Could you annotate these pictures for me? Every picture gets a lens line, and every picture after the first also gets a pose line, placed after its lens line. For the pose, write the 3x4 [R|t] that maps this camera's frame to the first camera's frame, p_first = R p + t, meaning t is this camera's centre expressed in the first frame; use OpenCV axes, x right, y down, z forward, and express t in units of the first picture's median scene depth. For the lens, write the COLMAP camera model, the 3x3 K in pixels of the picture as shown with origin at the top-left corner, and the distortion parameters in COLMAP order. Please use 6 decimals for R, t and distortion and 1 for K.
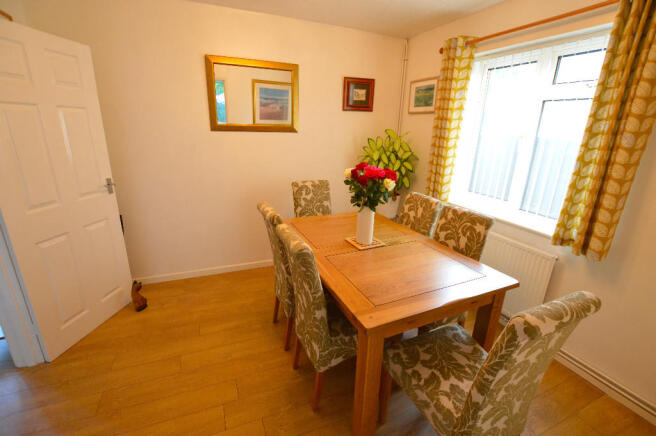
lens RADIAL K [[293.6, 0, 329.4], [0, 293.6, 219.2], [0, 0, 1]] dist [-0.013210, 0.000312]
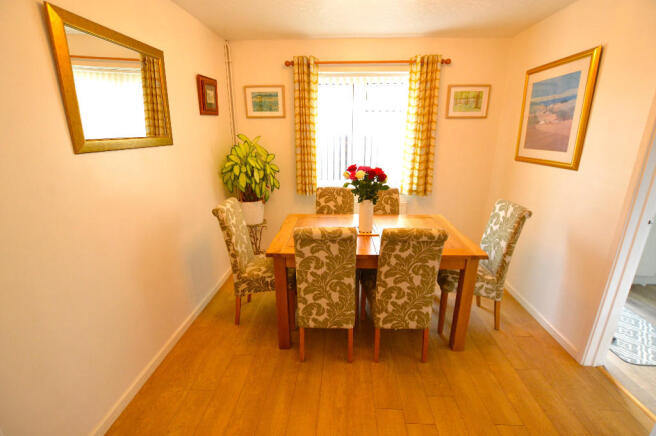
lens RADIAL K [[293.6, 0, 329.4], [0, 293.6, 219.2], [0, 0, 1]] dist [-0.013210, 0.000312]
pose [[0.442366, -0.290991, 0.848314, -0.673111], [0.293407, 0.940802, 0.169715, -0.145477], [-0.847481, 0.173825, 0.501558, 0.379132]]
